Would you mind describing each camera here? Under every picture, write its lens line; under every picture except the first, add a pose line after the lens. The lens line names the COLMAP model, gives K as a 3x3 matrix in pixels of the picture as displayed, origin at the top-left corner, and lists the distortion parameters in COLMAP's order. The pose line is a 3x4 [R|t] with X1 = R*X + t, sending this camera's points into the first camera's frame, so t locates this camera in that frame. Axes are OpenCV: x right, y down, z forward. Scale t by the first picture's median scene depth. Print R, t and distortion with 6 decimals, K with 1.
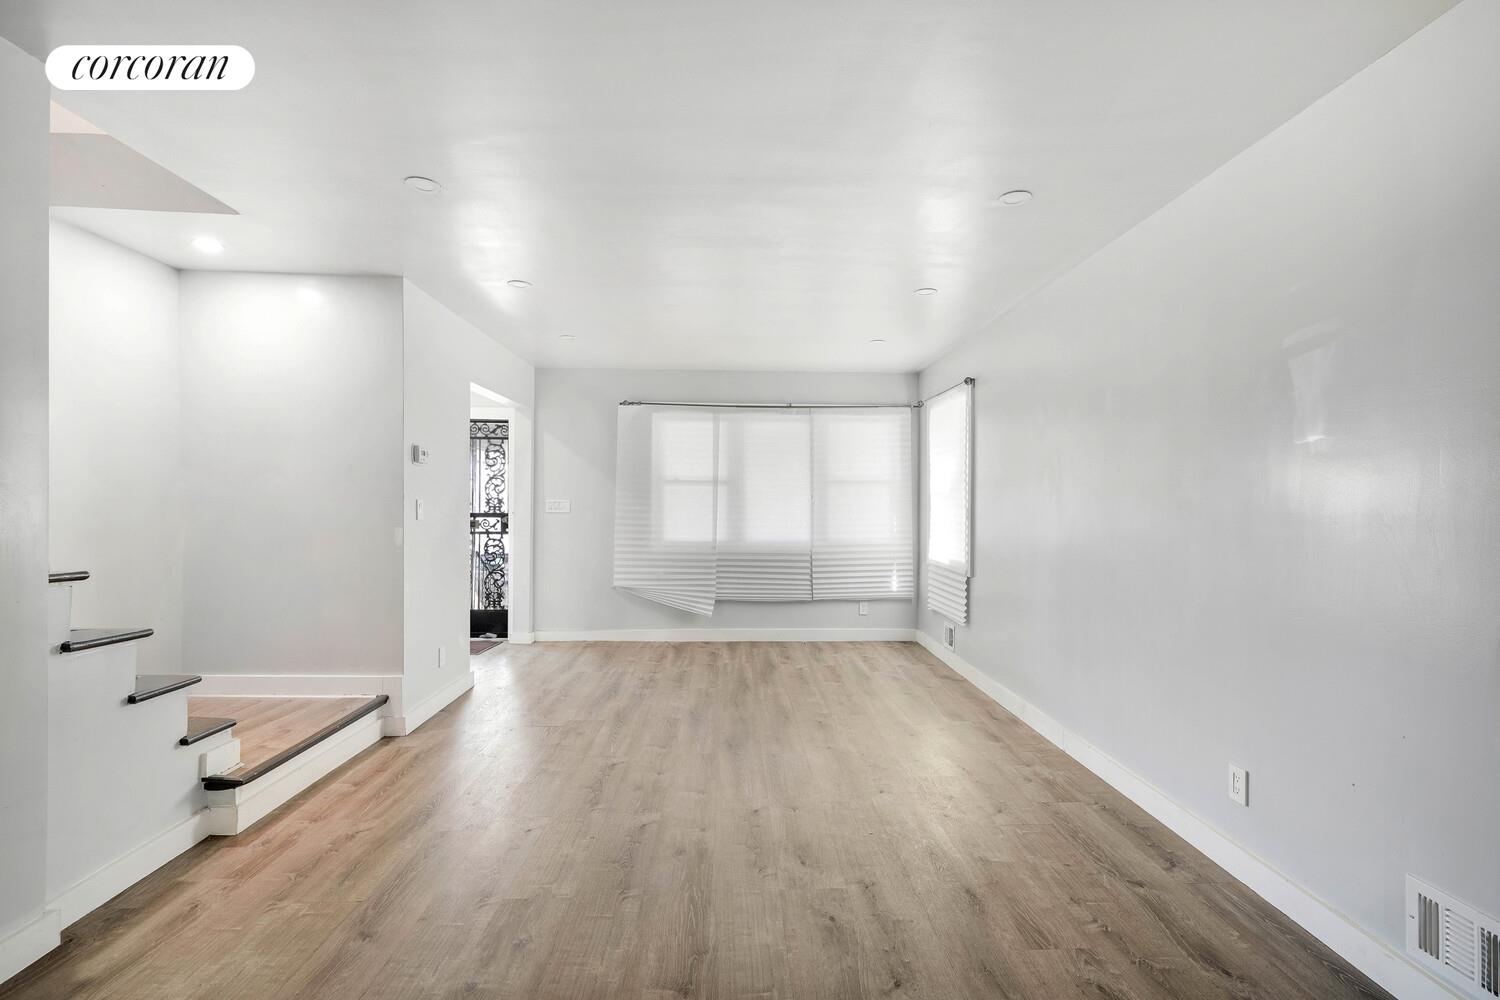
lens RADIAL K [[673.1, 0, 775.3], [0, 673.1, 497.5], [0, 0, 1]] dist [0.000582, -0.000407]
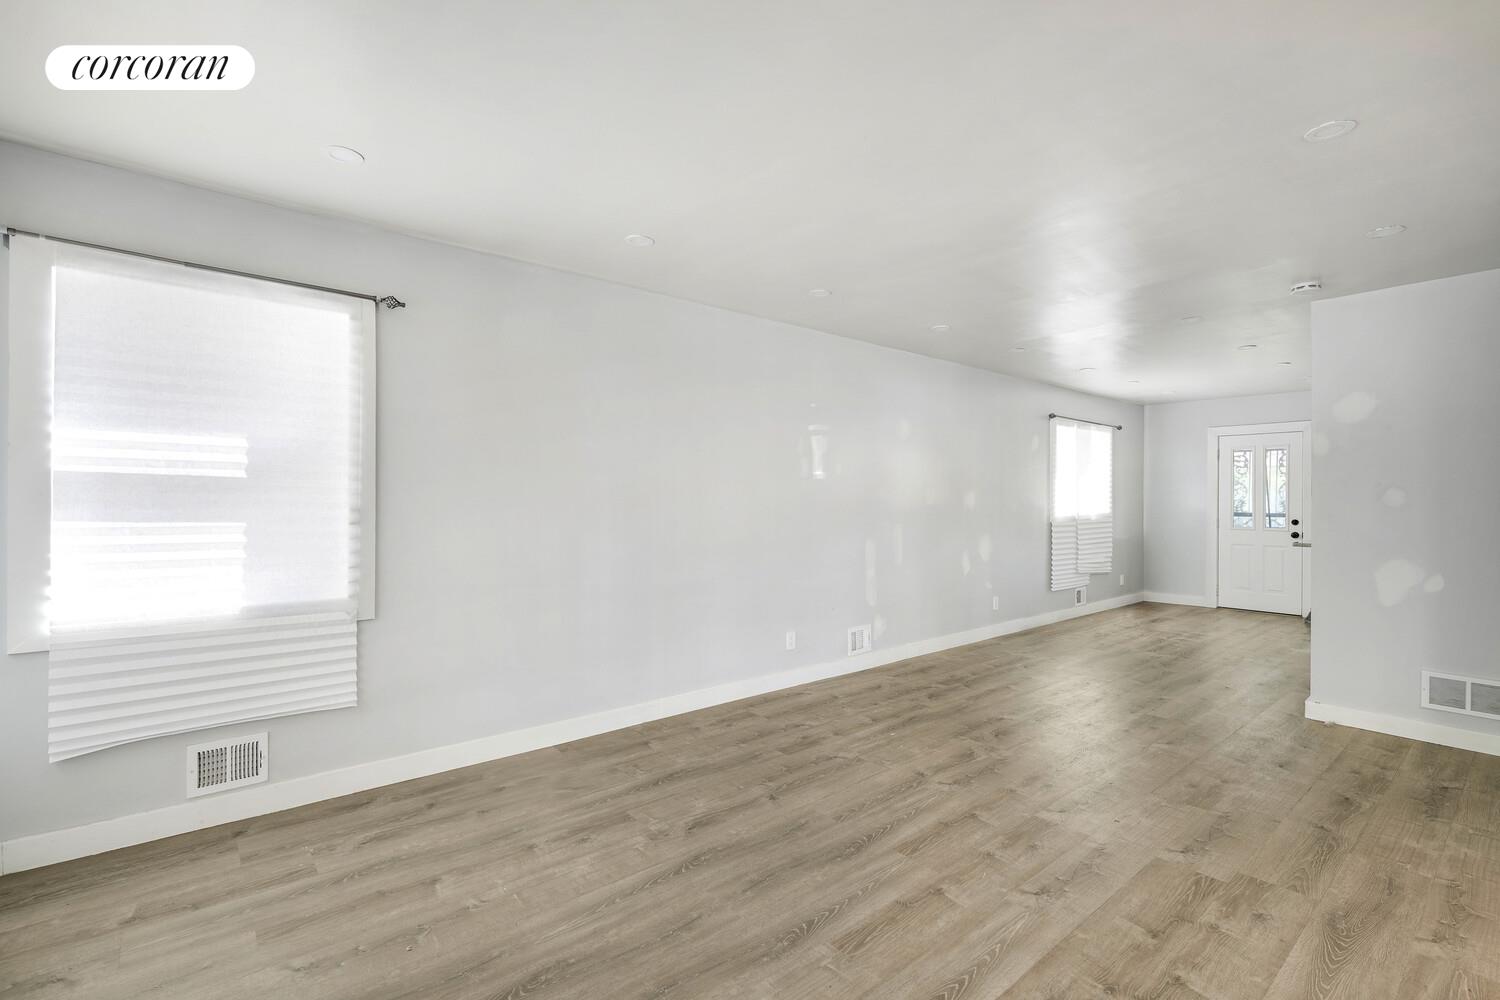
lens RADIAL K [[673.1, 0, 748.9], [0, 673.1, 505.1], [0, 0, 1]] dist [0.000582, -0.000407]
pose [[-0.588183, -0.012199, 0.808636, -0.636488], [-0.014092, 0.999889, 0.004834, 0.011529], [-0.808605, -0.008552, -0.588290, 1.709127]]
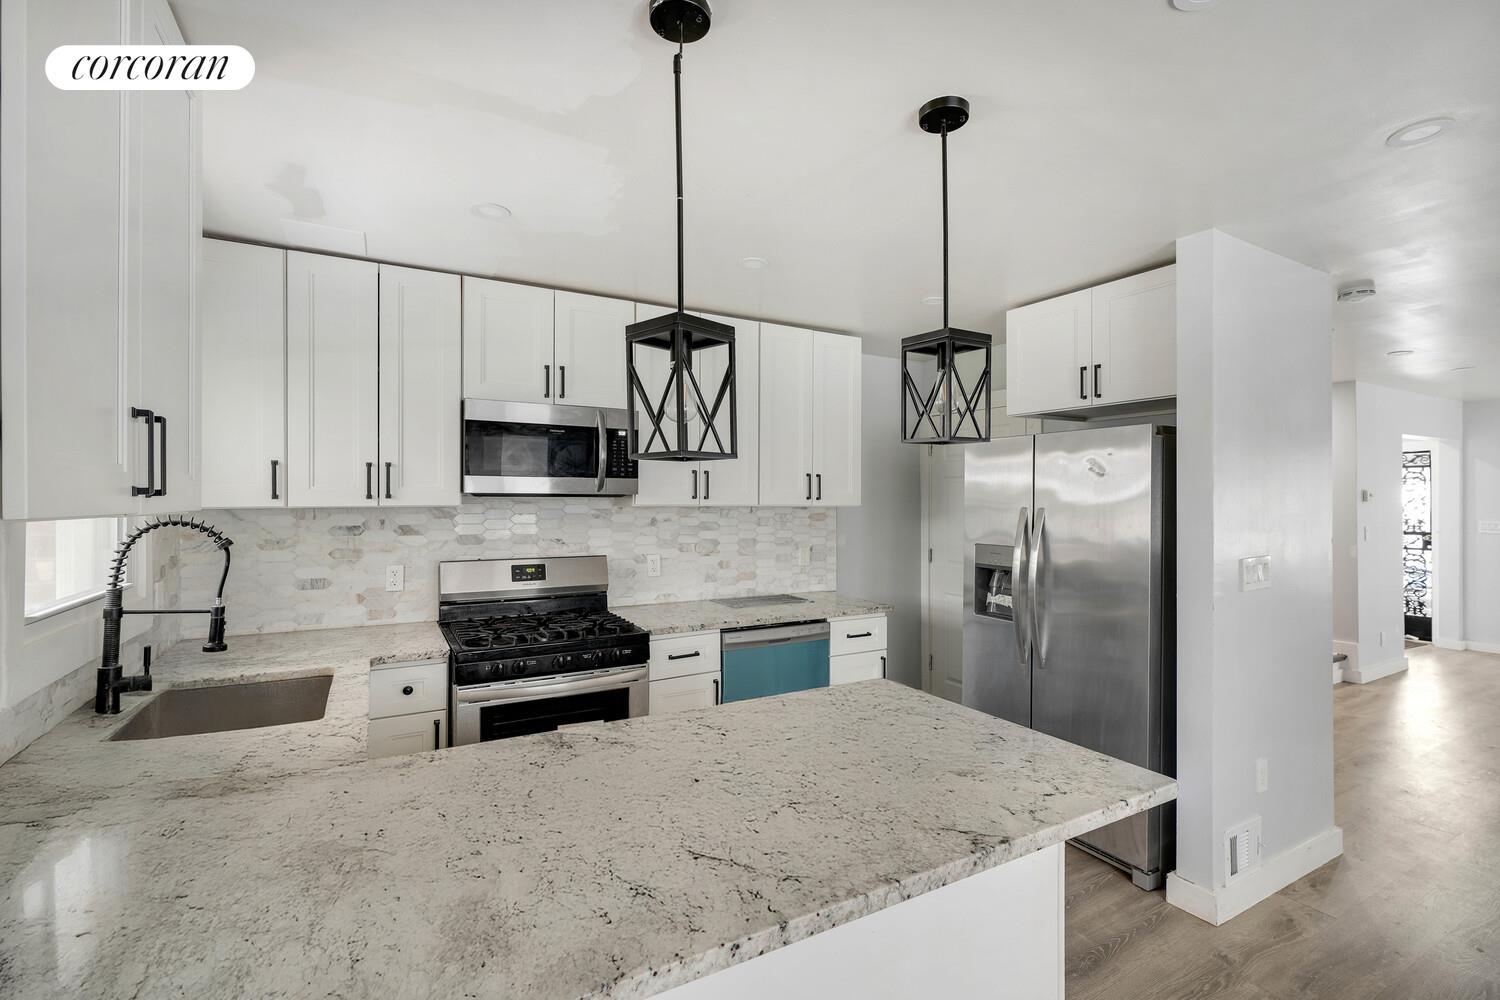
lens RADIAL K [[673.1, 0, 749.1], [0, 673.1, 496.7], [0, 0, 1]] dist [0.000582, -0.000407]
pose [[0.431742, -0.008616, -0.901956, 0.254225], [0.010016, 0.999939, -0.004758, -0.082409], [0.901941, -0.006980, 0.431802, -1.013895]]
